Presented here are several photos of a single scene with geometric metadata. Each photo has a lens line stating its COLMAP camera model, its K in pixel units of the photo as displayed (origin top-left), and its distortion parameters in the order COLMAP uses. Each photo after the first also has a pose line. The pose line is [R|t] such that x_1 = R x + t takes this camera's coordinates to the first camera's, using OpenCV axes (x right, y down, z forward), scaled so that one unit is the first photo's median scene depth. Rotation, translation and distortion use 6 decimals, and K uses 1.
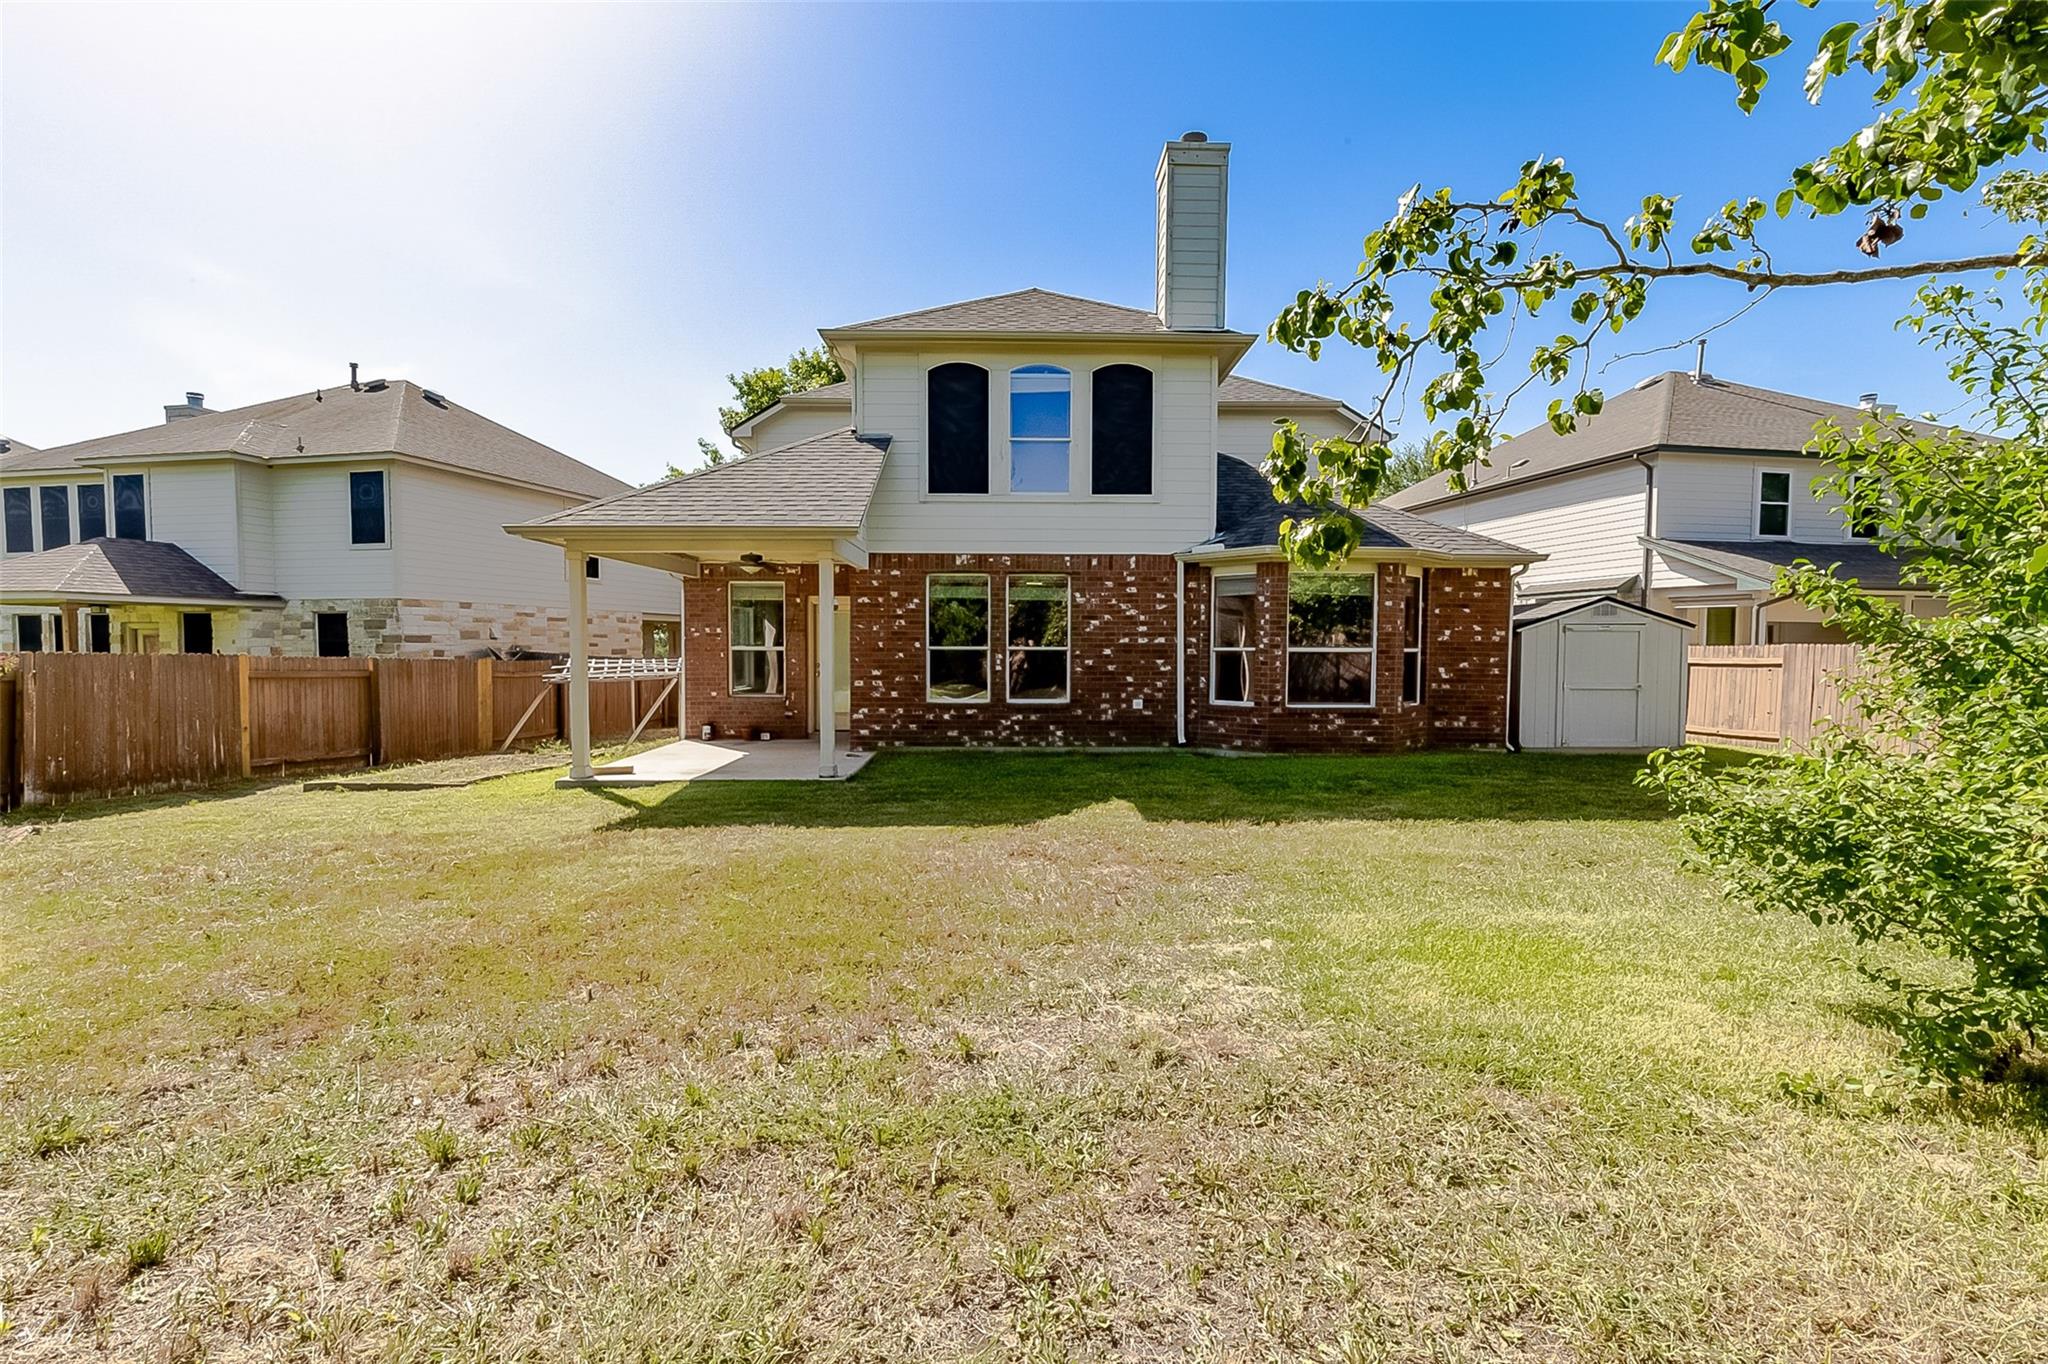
lens RADIAL K [[925.4, 0, 1033.1], [0, 925.4, 688.8], [0, 0, 1]] dist [0.003241, -0.000327]
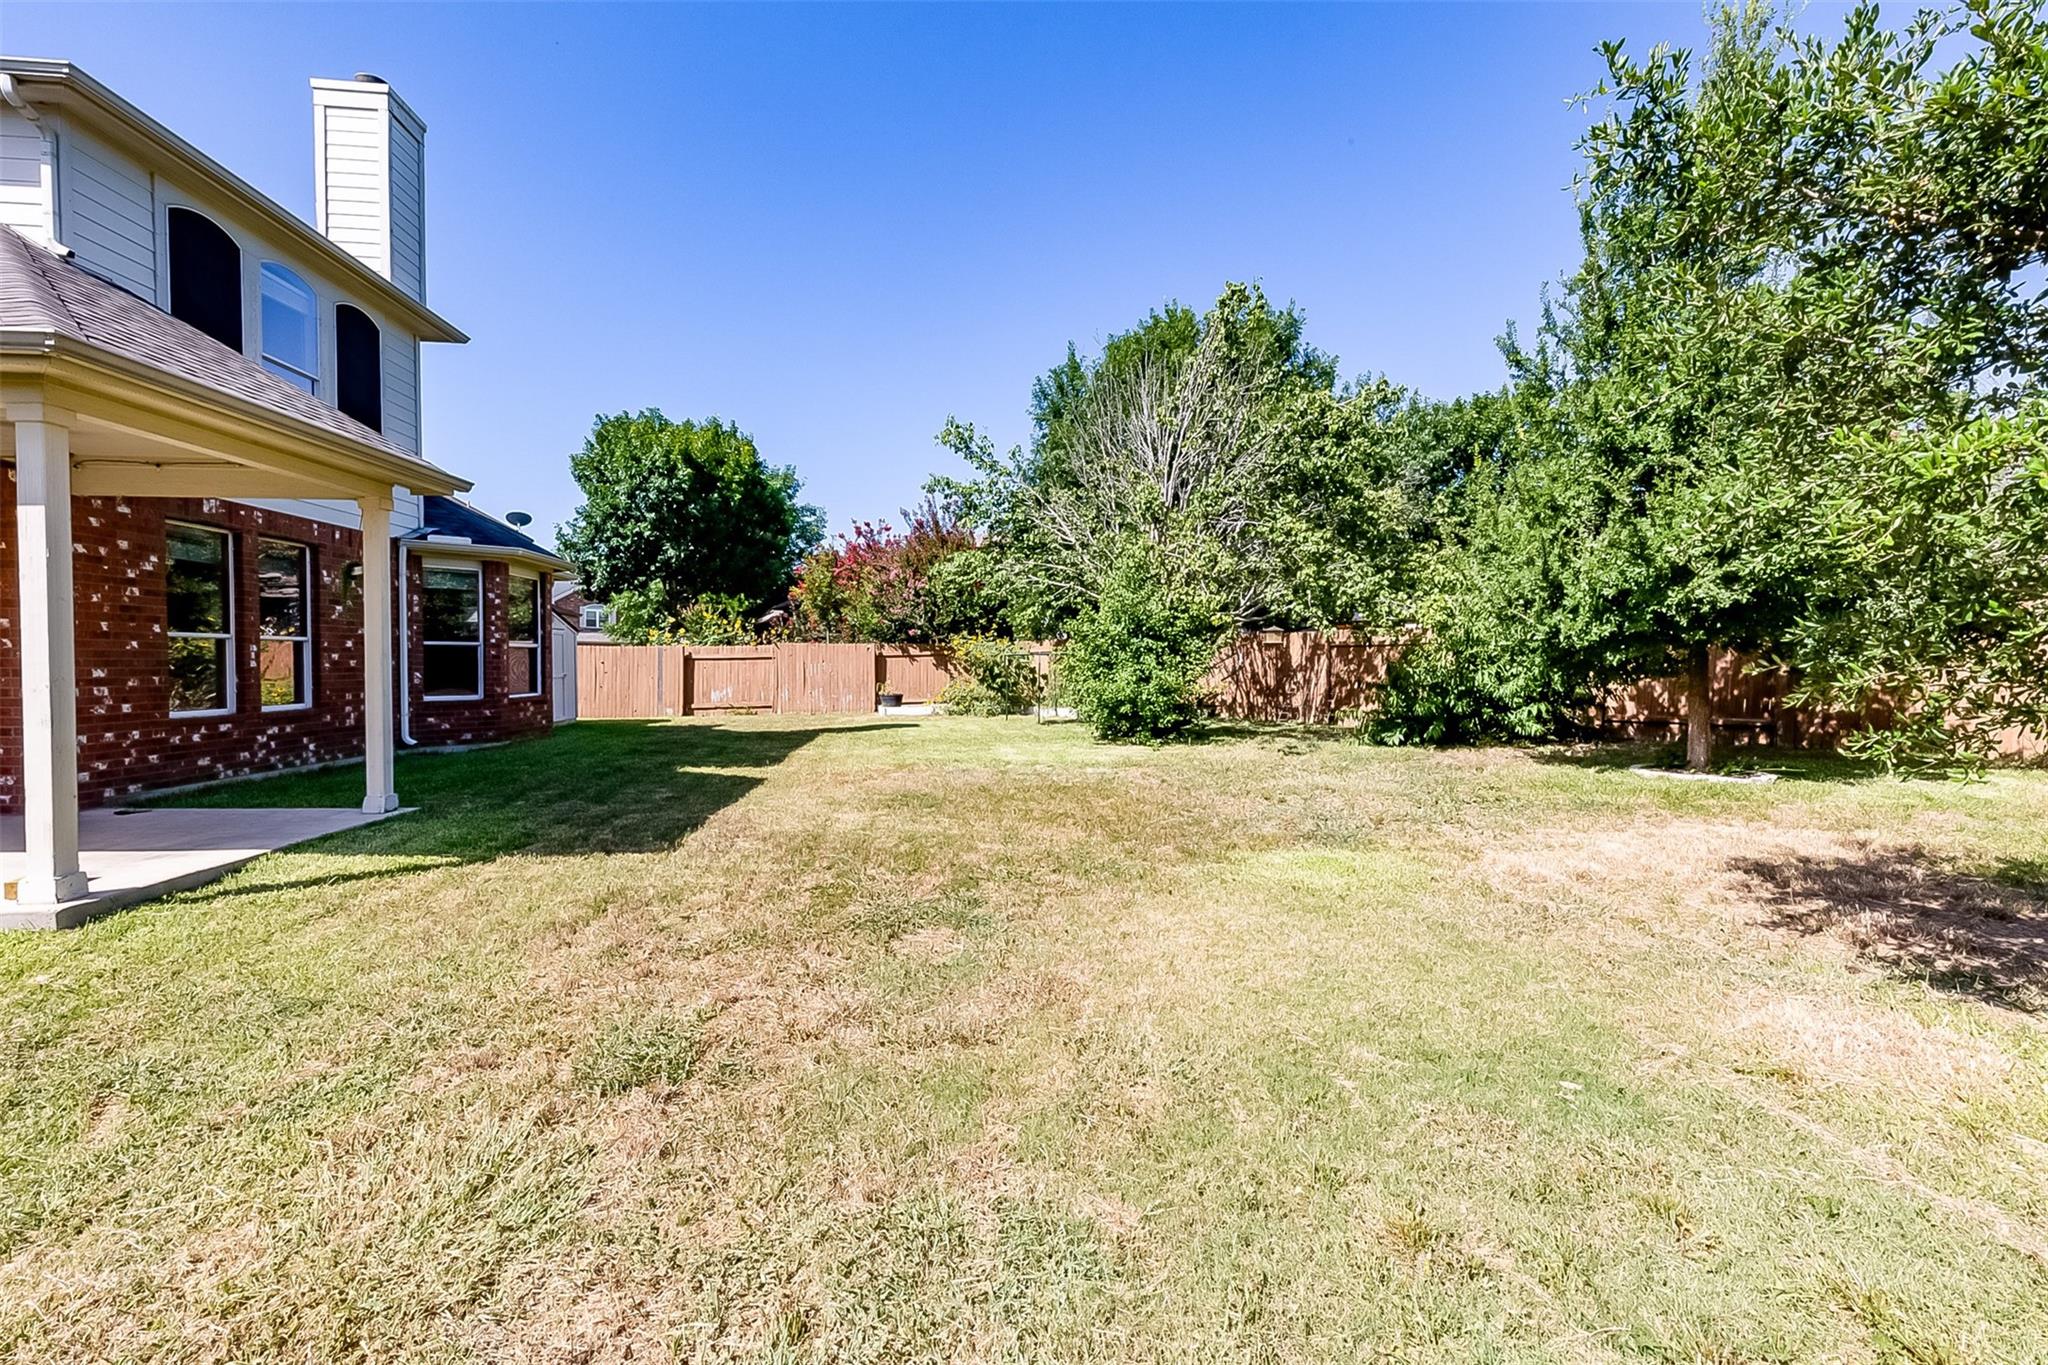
lens RADIAL K [[925.4, 0, 1042.4], [0, 925.4, 689.8], [0, 0, 1]] dist [0.003241, -0.000327]
pose [[-0.090693, -0.034095, 0.995295, -0.813805], [0.038711, 0.998538, 0.037733, -0.006057], [-0.995126, 0.041951, -0.089240, 0.452561]]
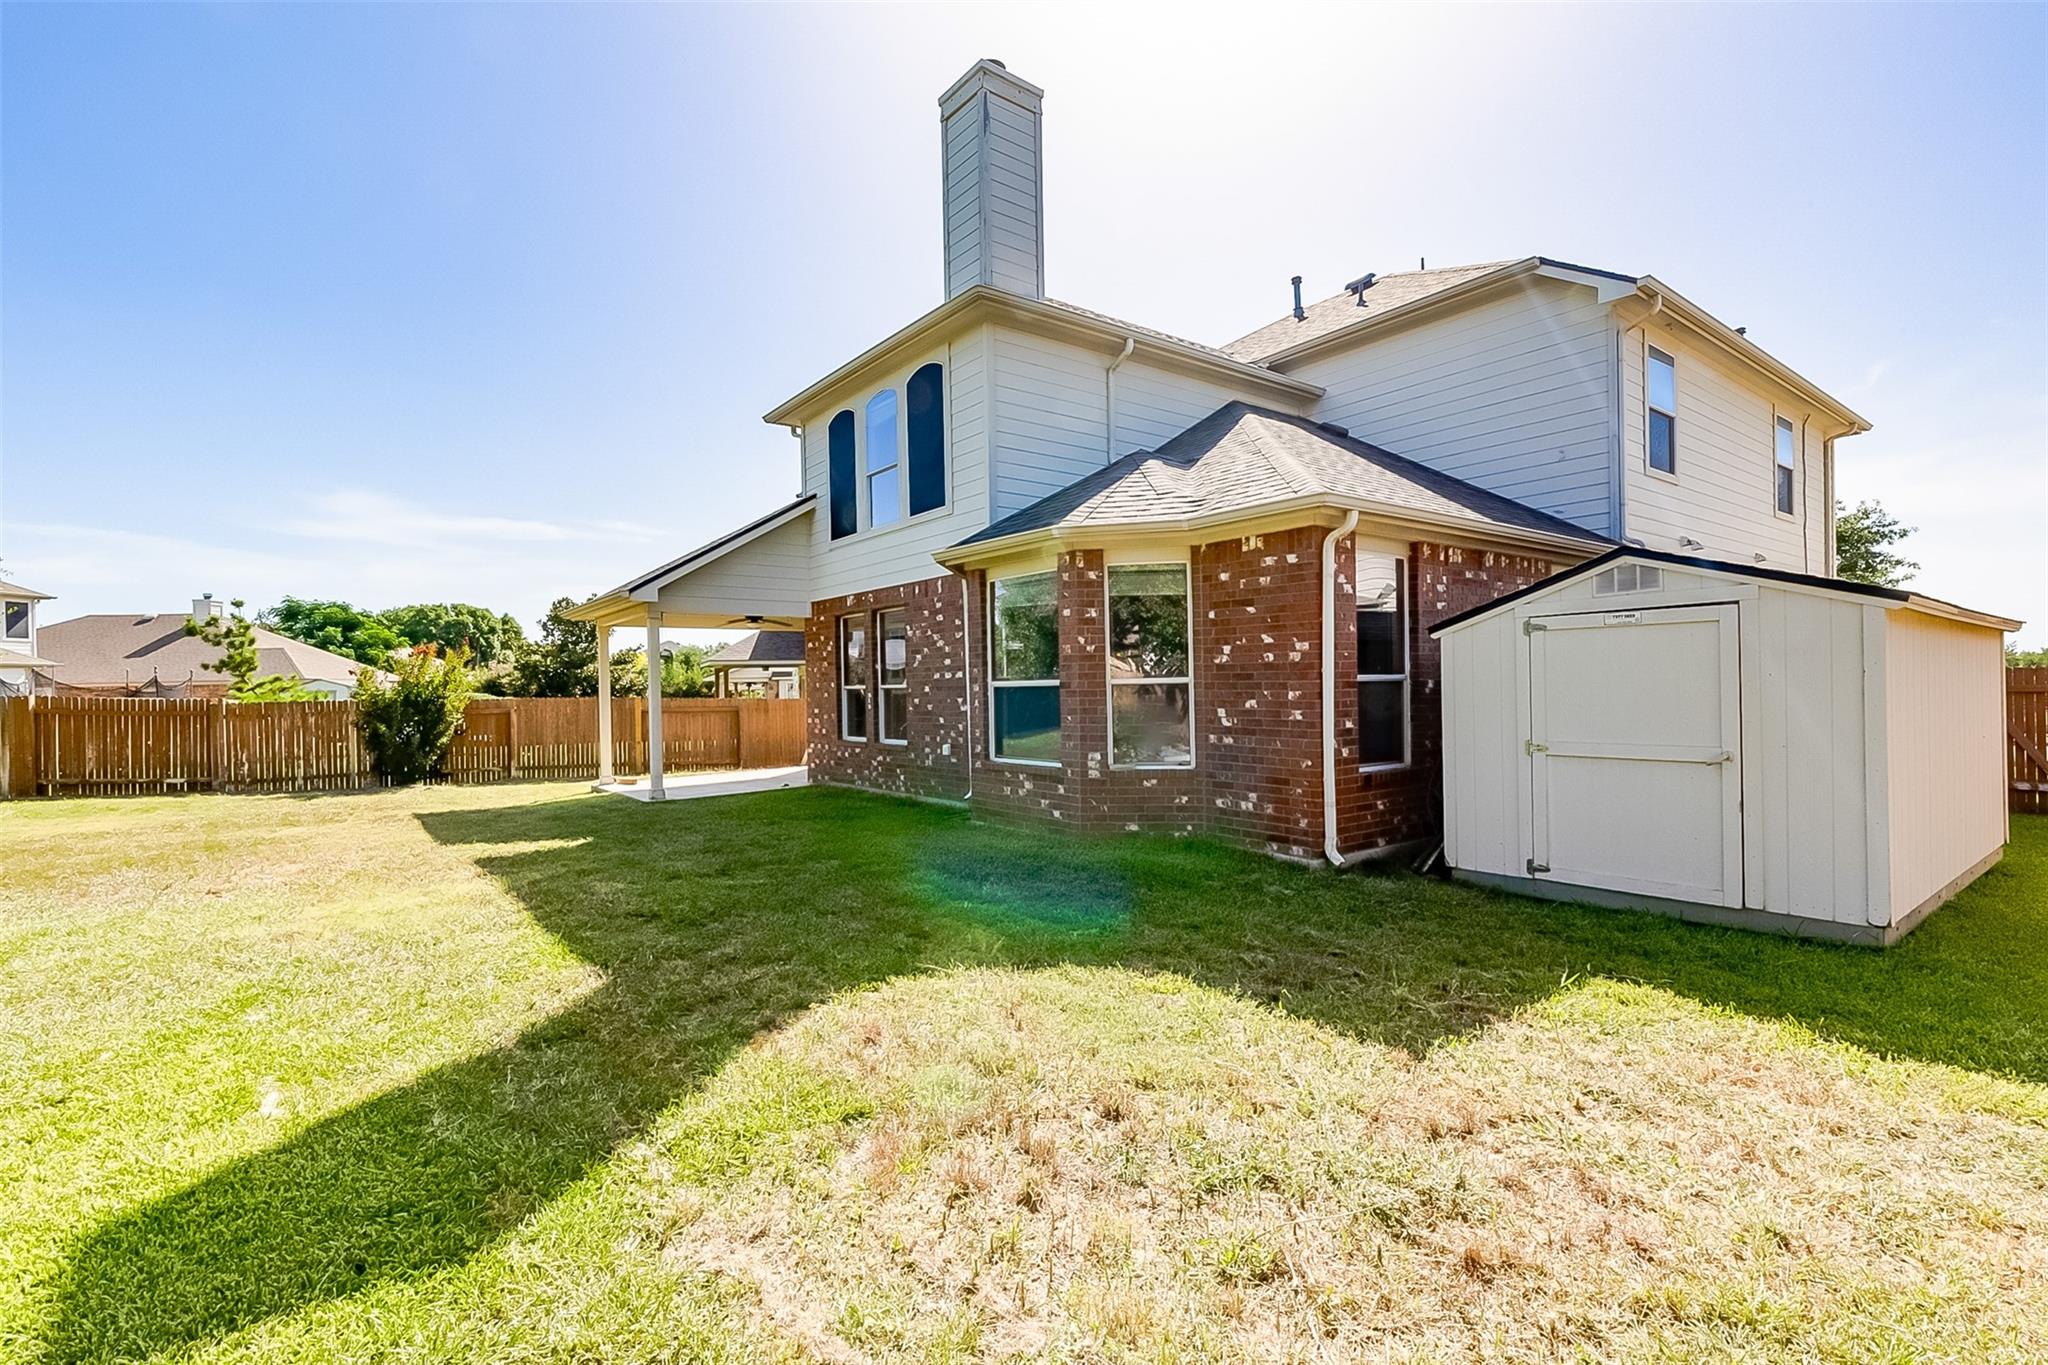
lens RADIAL K [[925.4, 0, 1034.0], [0, 925.4, 697.8], [0, 0, 1]] dist [0.003241, -0.000327]
pose [[0.602868, -0.005085, -0.797825, 0.850090], [-0.015895, 0.999705, -0.018383, -0.016992], [0.797682, 0.023764, 0.602609, 0.547763]]
